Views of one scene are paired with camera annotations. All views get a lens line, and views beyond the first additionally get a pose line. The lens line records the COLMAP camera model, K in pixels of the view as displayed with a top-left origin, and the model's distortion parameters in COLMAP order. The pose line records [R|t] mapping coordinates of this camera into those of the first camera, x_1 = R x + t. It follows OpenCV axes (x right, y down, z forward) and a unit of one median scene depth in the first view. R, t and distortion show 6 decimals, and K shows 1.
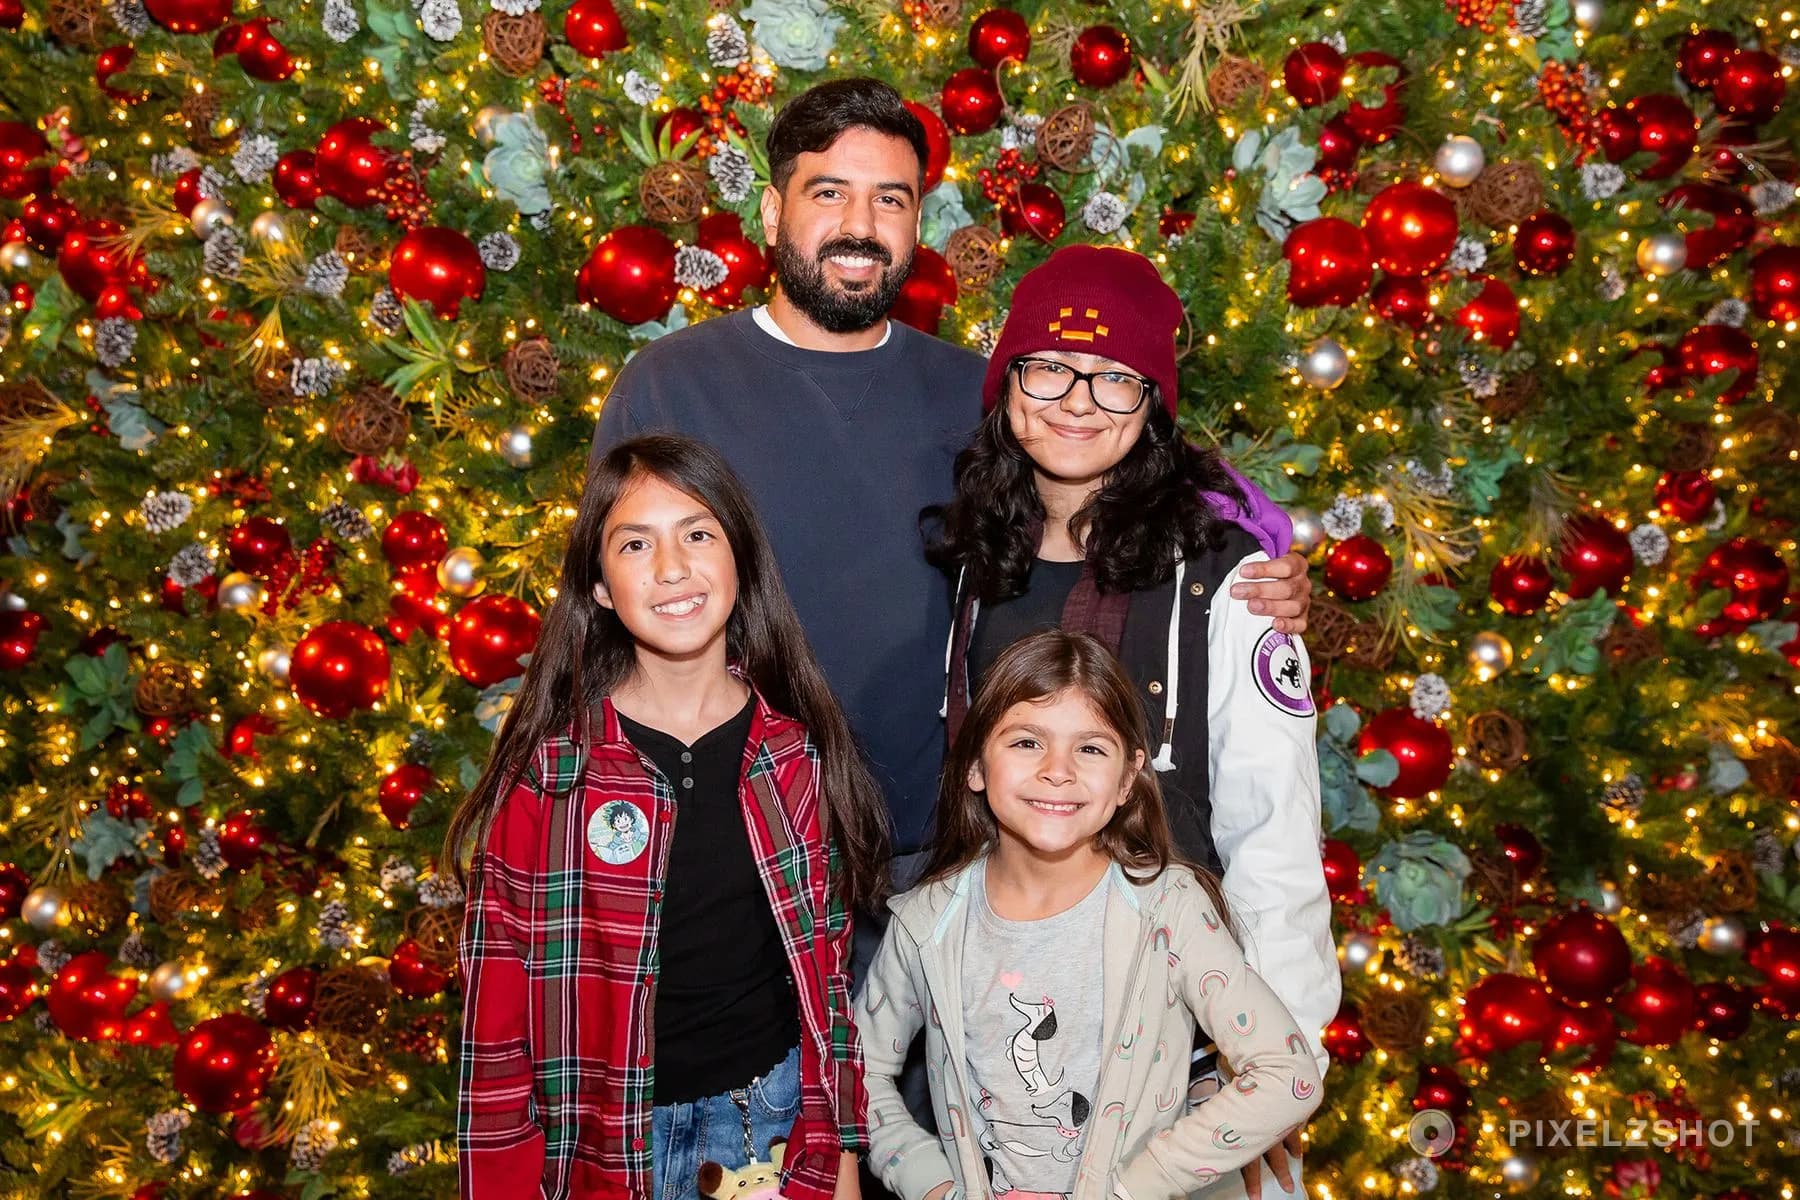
lens RADIAL K [[1931.4, 0, 941.5], [0, 1931.4, 608.7], [0, 0, 1]] dist [-0.005630, 0.025179]
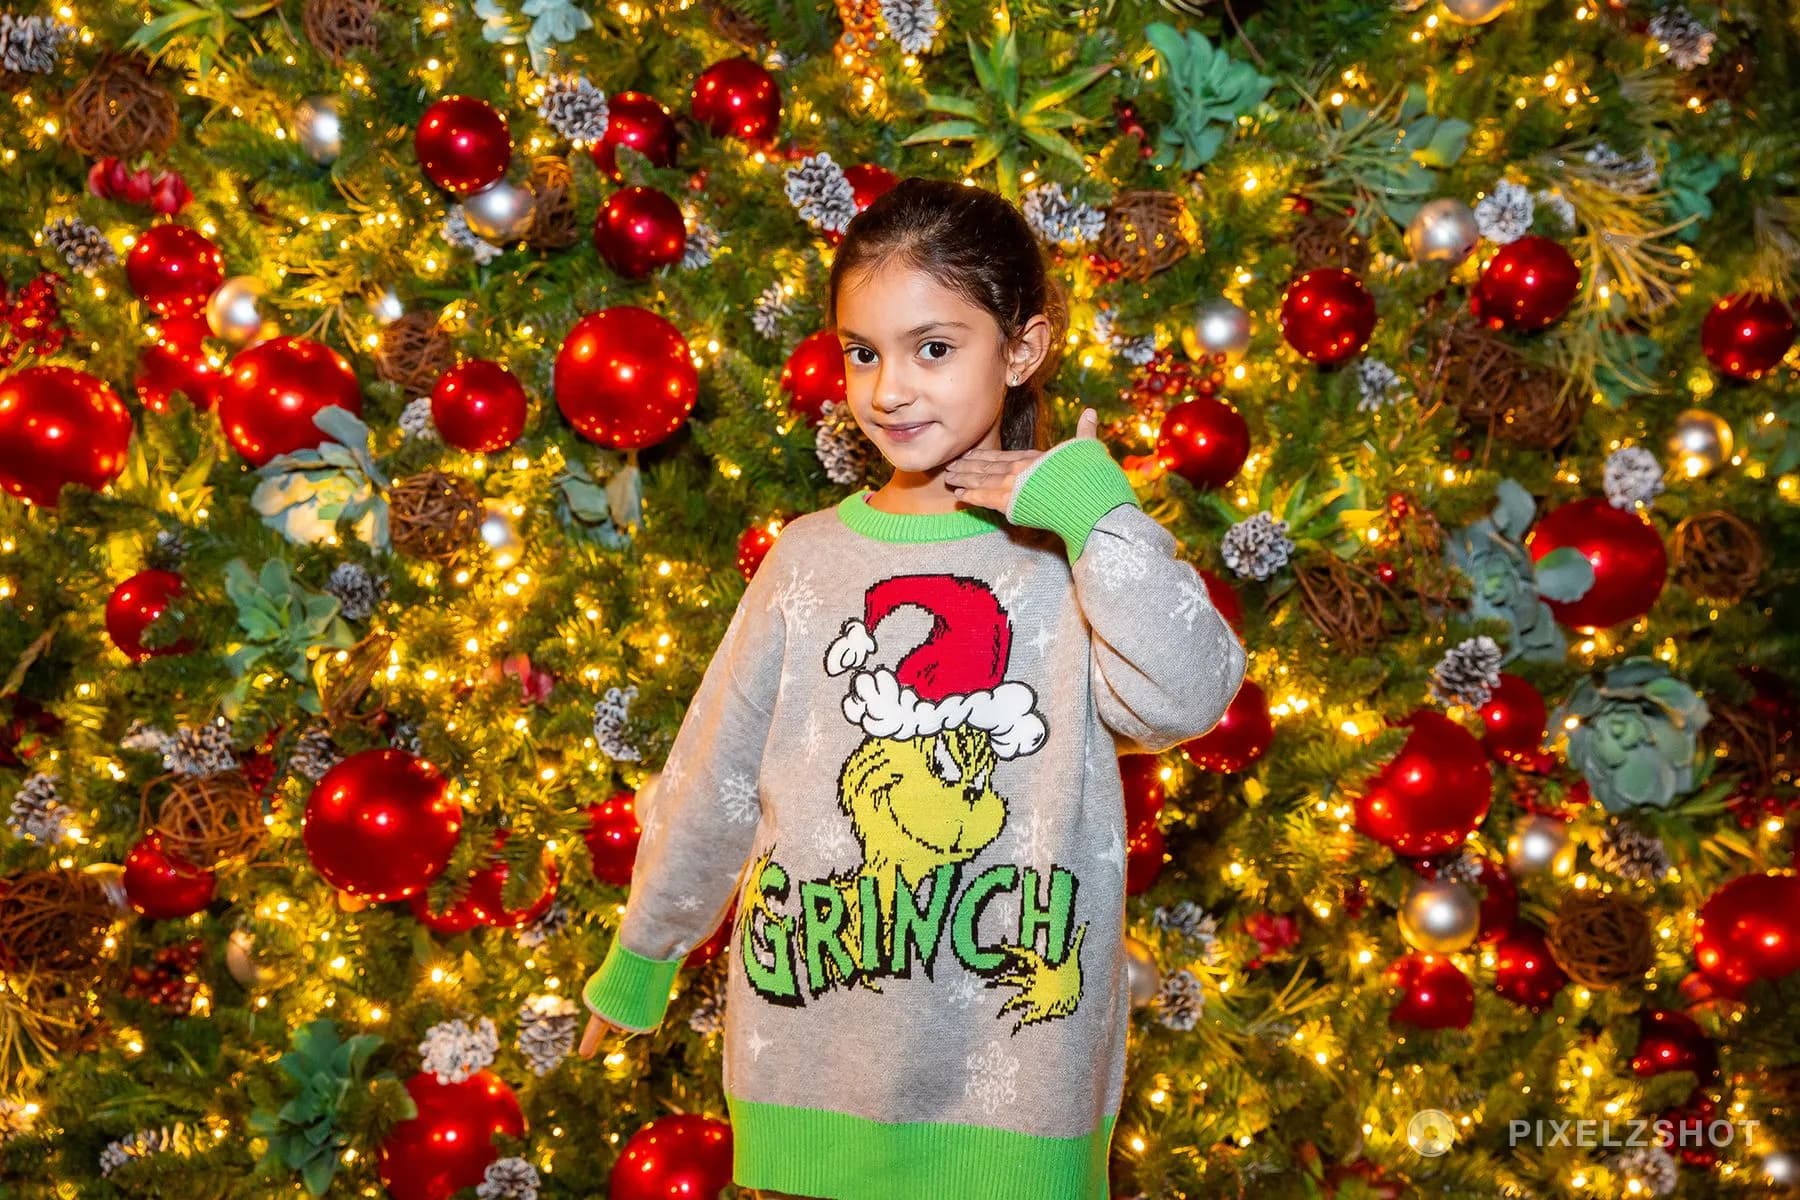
lens RADIAL K [[1983.0, 0, 900.0], [0, 1983.0, 600.0], [0, 0, 1]] dist [0.026364, 0.064982]
pose [[0.999948, -0.008302, -0.005942, -0.006180], [0.007986, 0.998647, -0.051389, 0.120278], [0.006361, 0.051339, 0.998661, 0.275542]]
